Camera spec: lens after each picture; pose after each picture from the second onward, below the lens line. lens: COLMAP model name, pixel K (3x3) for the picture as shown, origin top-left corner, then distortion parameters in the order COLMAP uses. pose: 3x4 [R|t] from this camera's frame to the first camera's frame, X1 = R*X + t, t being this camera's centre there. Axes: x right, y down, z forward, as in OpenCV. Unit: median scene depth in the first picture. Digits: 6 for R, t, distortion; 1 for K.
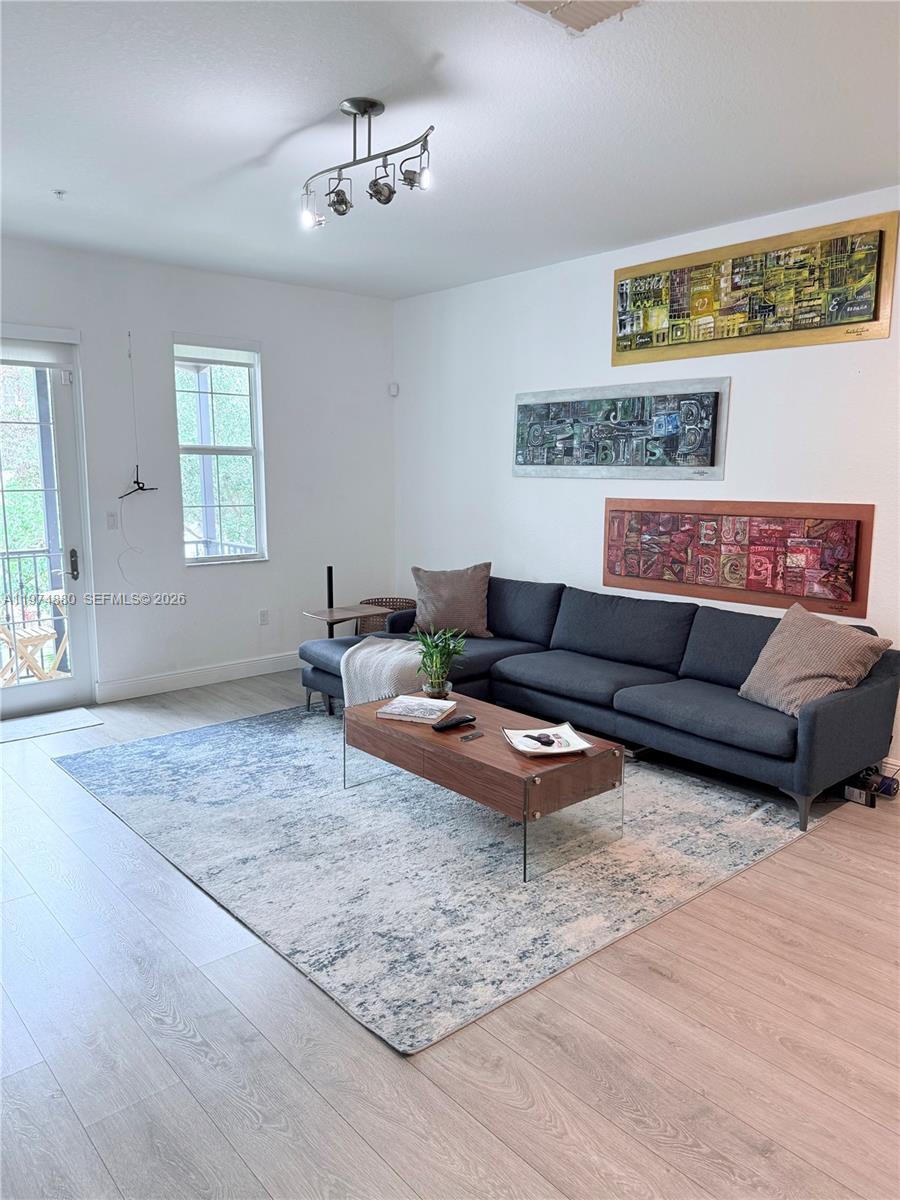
lens RADIAL K [[831.2, 0, 451.3], [0, 831.2, 596.7], [0, 0, 1]] dist [0.047418, -0.072296]
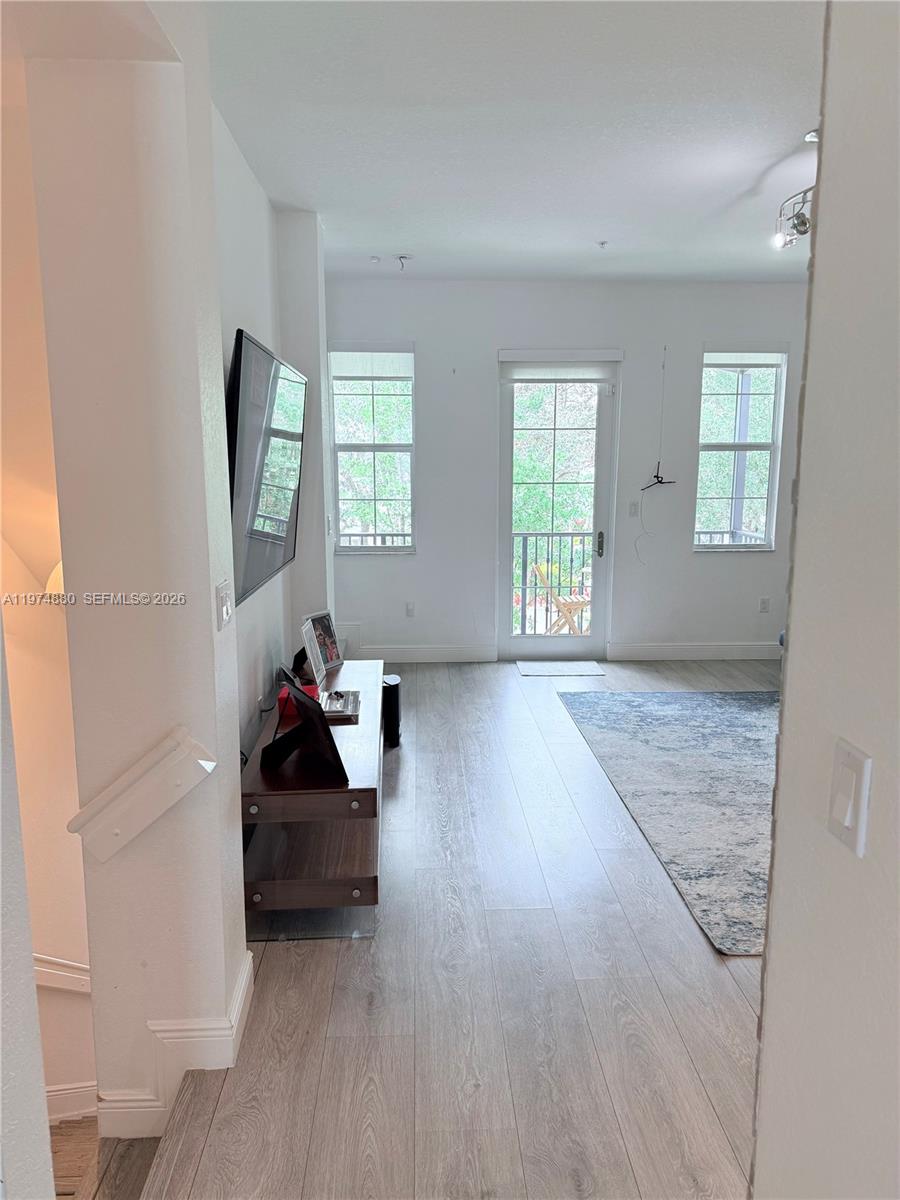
lens RADIAL K [[831.2, 0, 452.5], [0, 831.2, 597.4], [0, 0, 1]] dist [0.047418, -0.072296]
pose [[0.778465, 0.099152, -0.619808, 0.164242], [-0.095307, 0.994667, 0.039415, 0.014265], [0.620411, 0.028389, 0.783763, -0.094753]]
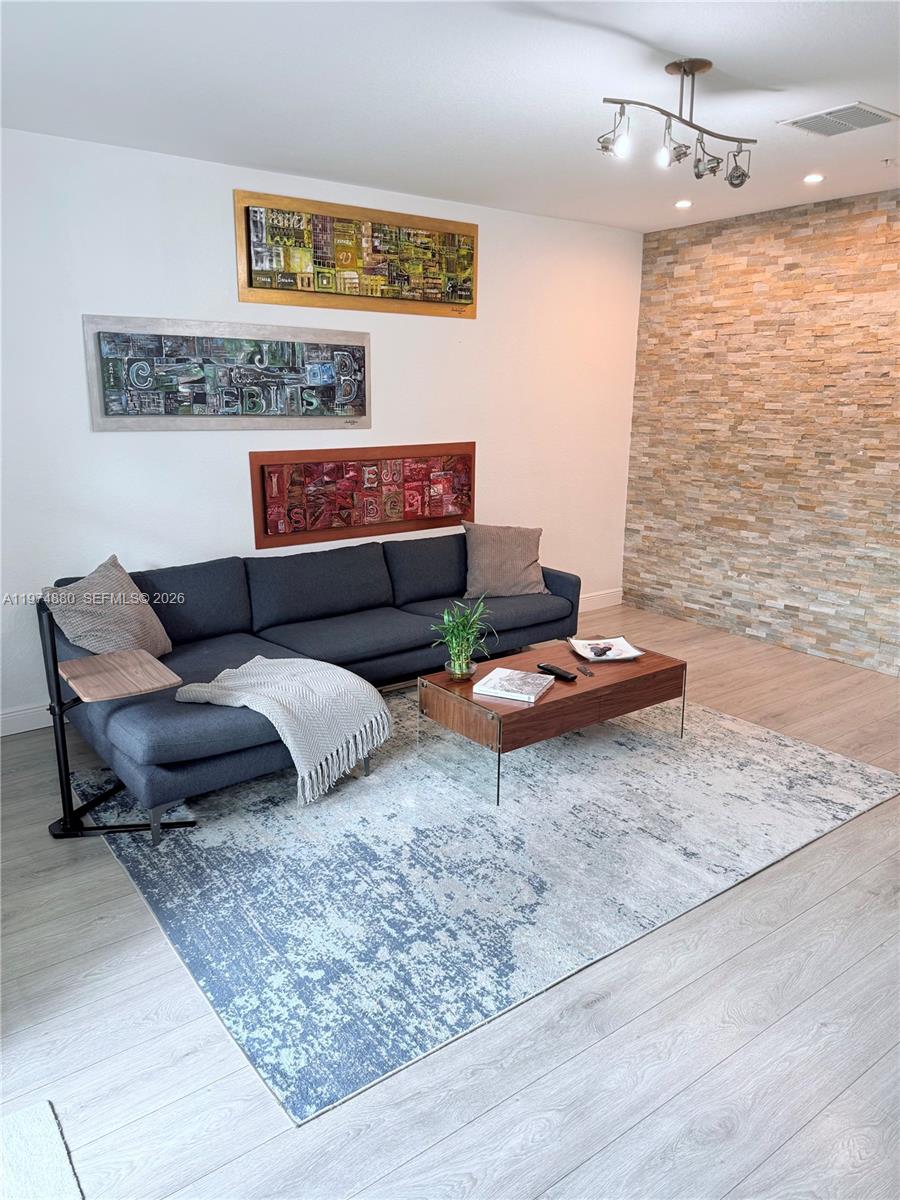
lens RADIAL K [[831.2, 0, 462.5], [0, 831.2, 597.0], [0, 0, 1]] dist [0.047418, -0.072296]
pose [[0.081486, -0.238208, 0.967790, -0.804660], [0.154926, 0.962243, 0.223798, -0.155252], [-0.984560, 0.131700, 0.115314, 0.799967]]
